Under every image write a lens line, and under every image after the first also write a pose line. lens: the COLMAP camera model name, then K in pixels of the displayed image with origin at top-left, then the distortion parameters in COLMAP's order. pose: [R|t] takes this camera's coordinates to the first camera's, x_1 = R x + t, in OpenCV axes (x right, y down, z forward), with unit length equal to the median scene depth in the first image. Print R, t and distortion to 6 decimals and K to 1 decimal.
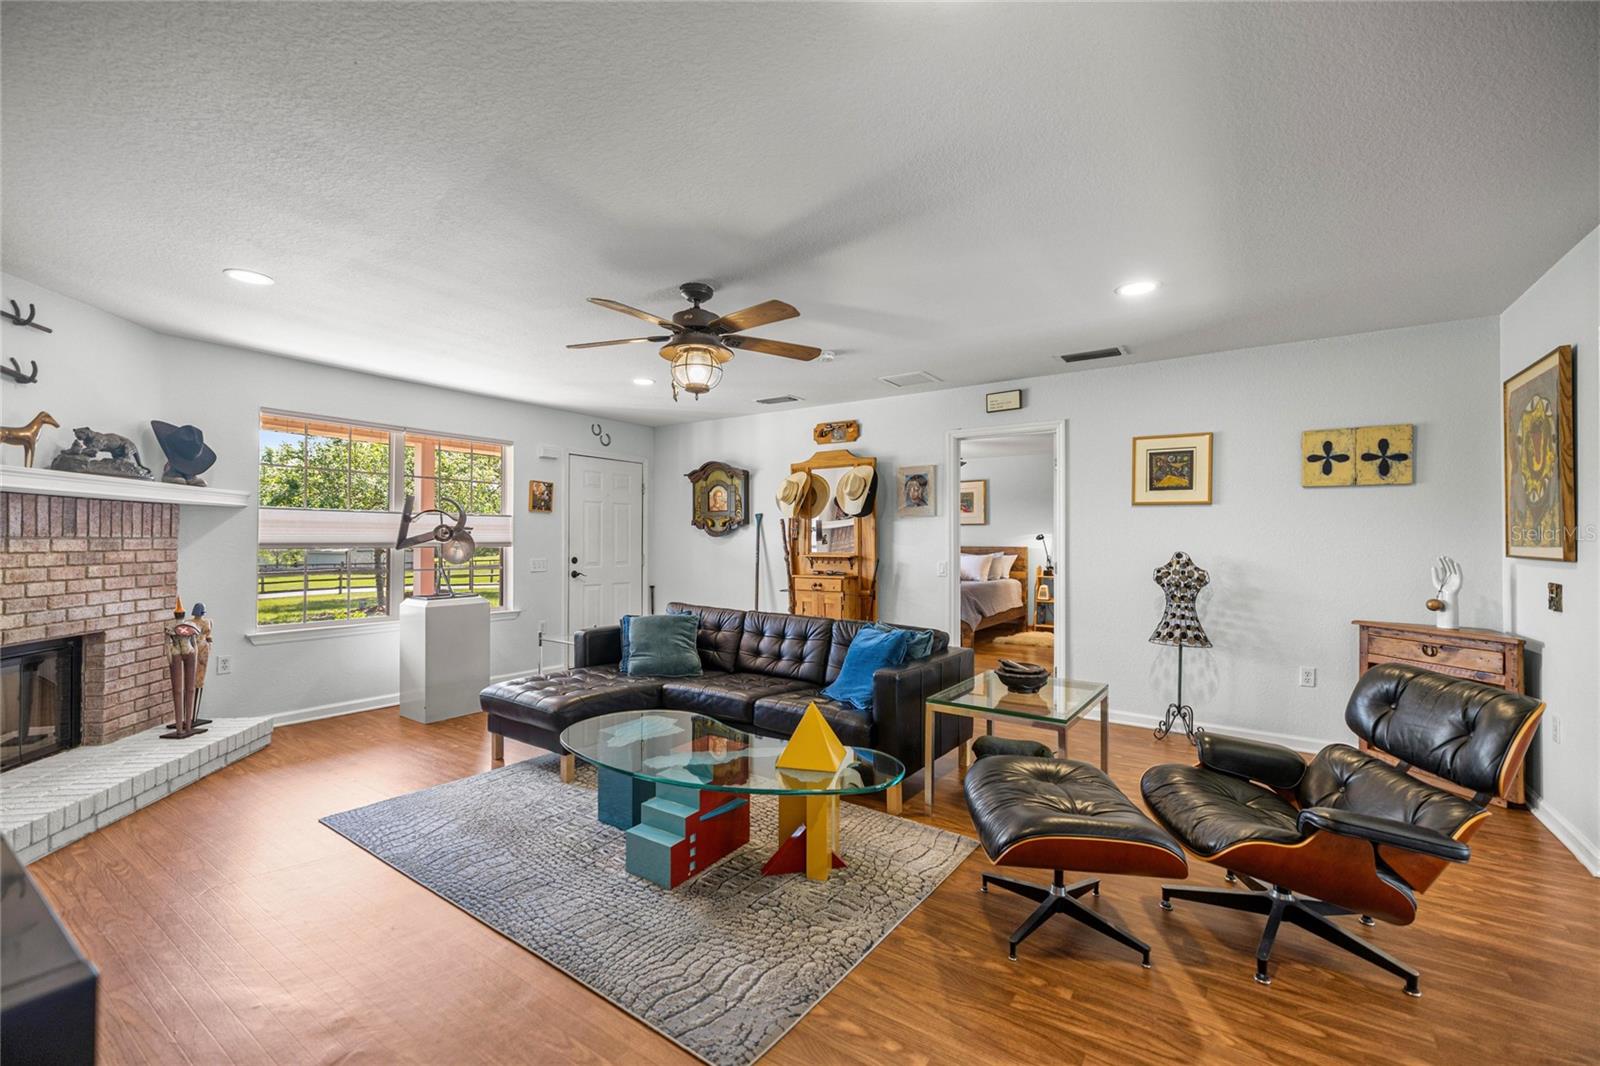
lens RADIAL K [[677.2, 0, 792.5], [0, 677.2, 531.9], [0, 0, 1]] dist [0.001070, -0.000194]
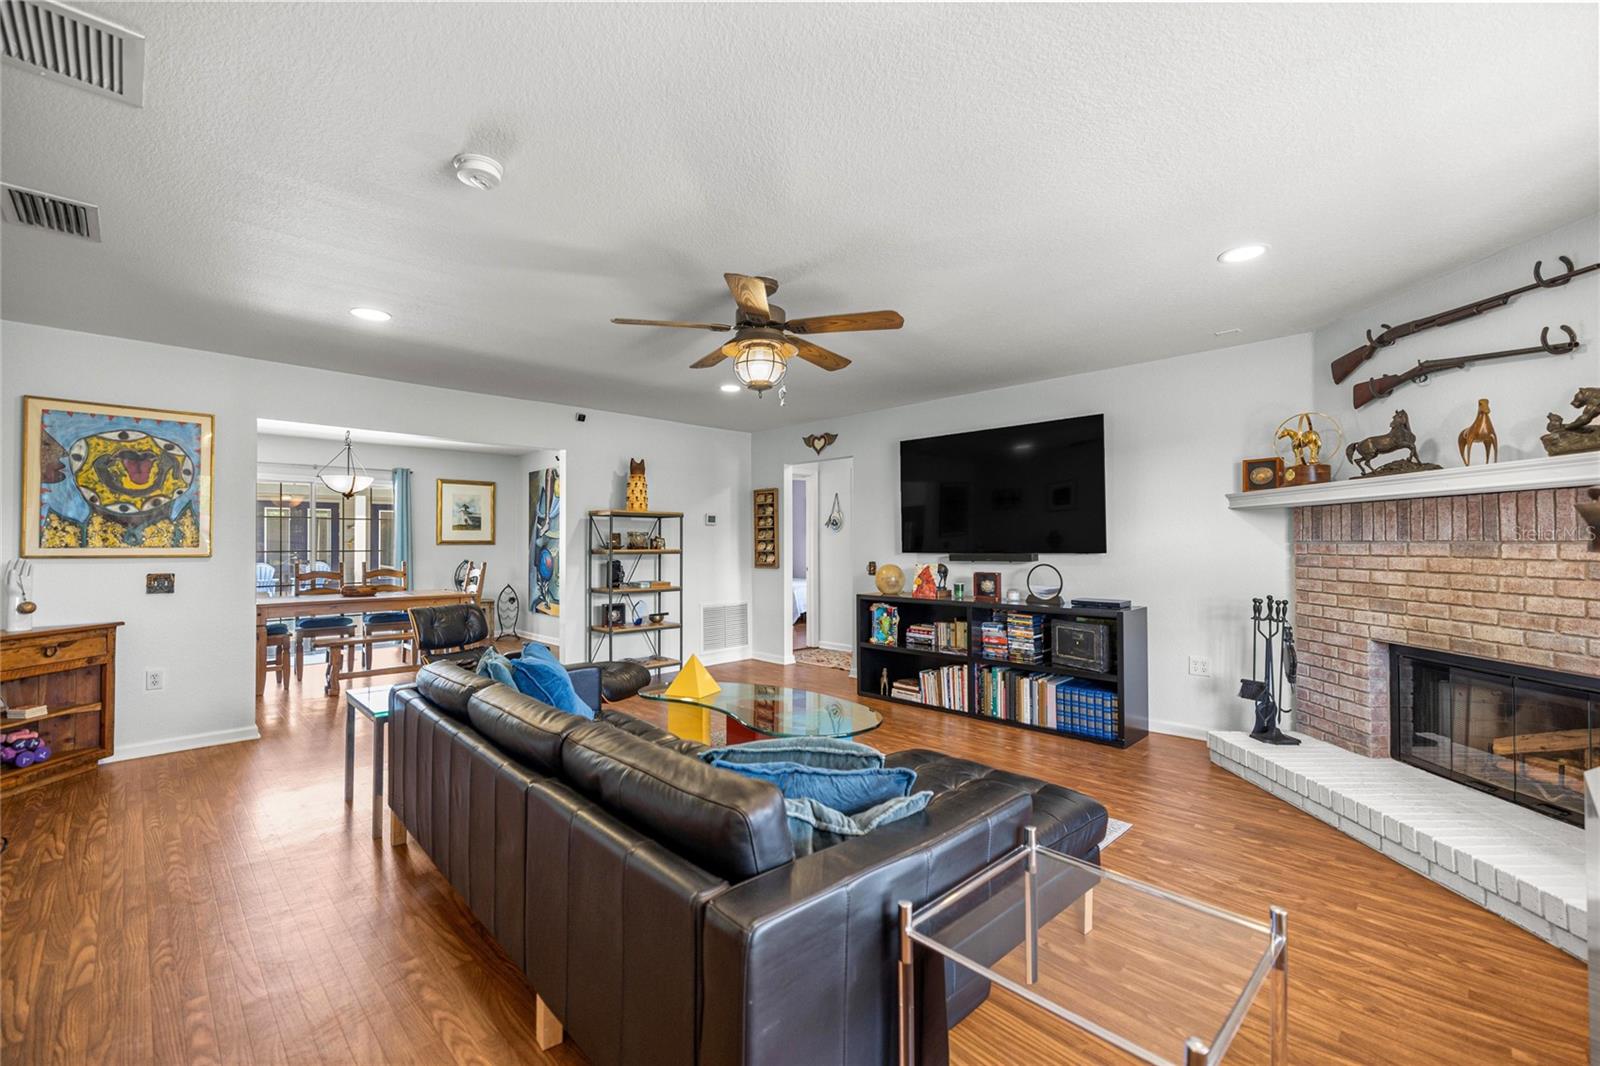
lens RADIAL K [[677.2, 0, 801.7], [0, 677.2, 536.0], [0, 0, 1]] dist [0.001070, -0.000194]
pose [[-0.980889, 0.000017, 0.194568, -0.334592], [-0.004073, 0.999779, -0.020616, 0.018732], [-0.194525, -0.021015, -0.980672, 1.692903]]
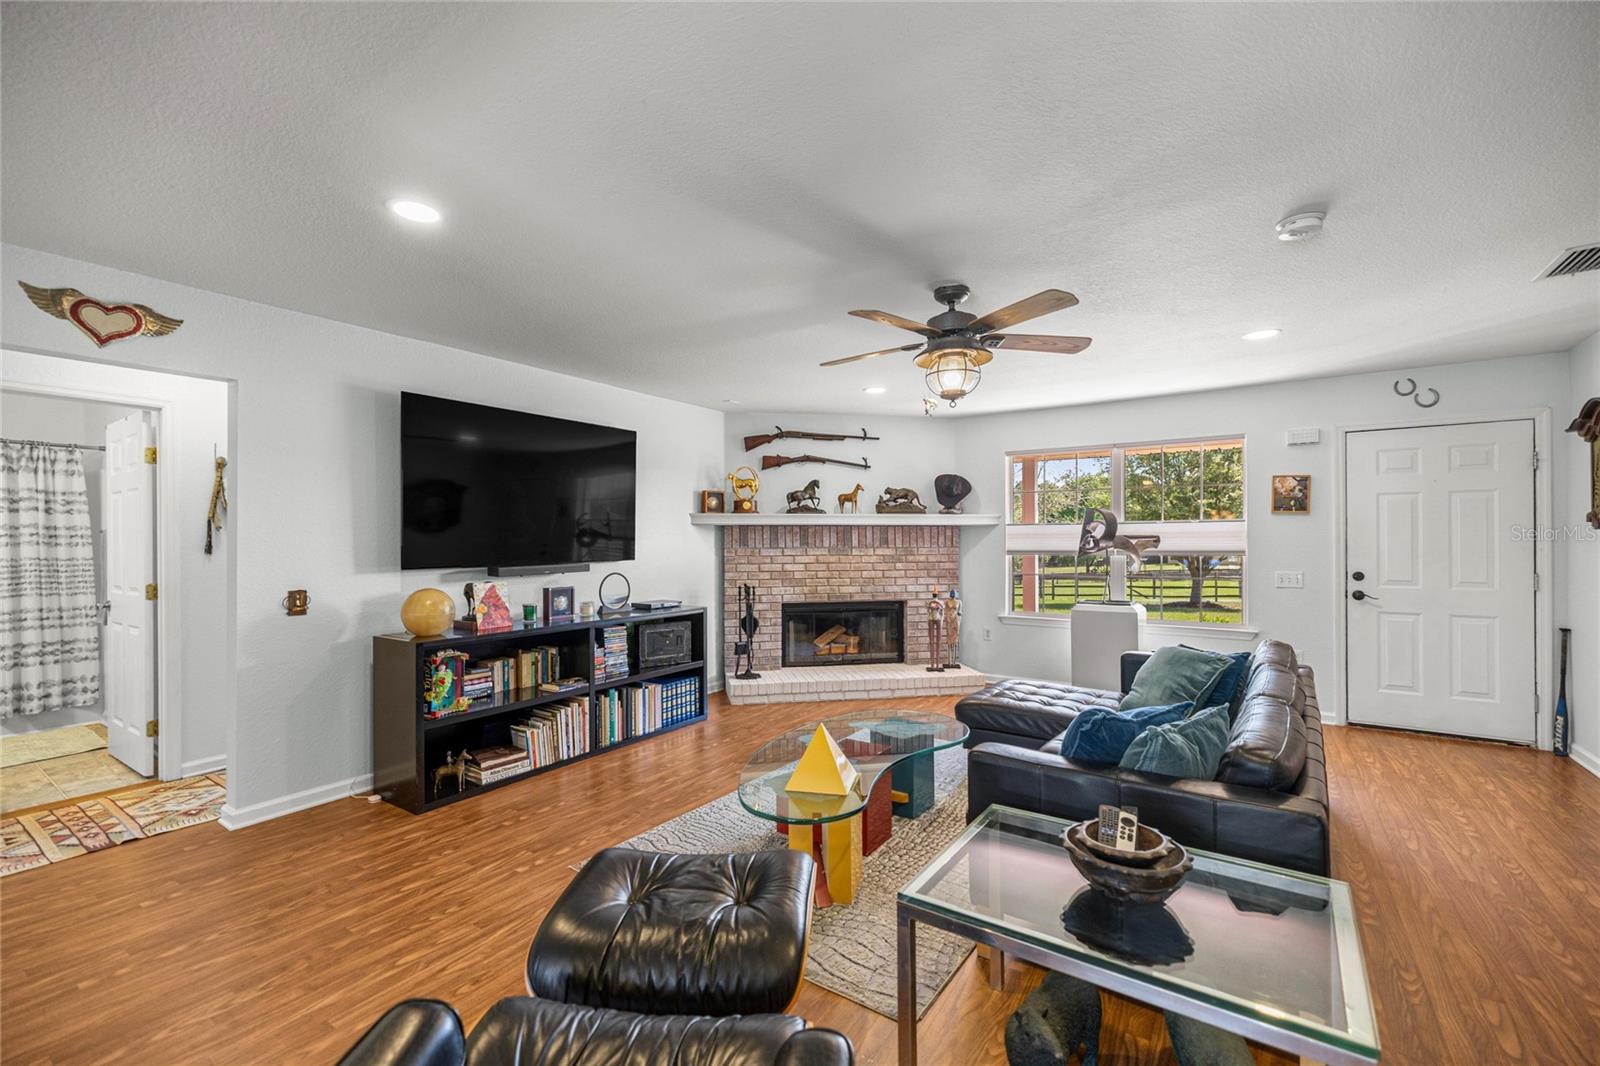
lens RADIAL K [[677.2, 0, 787.3], [0, 677.2, 540.8], [0, 0, 1]] dist [0.001070, -0.000194]
pose [[-0.014146, -0.005669, -0.999884, 0.716619], [0.015873, 0.999857, -0.005893, -0.002969], [0.999774, -0.015955, -0.014054, 0.681054]]
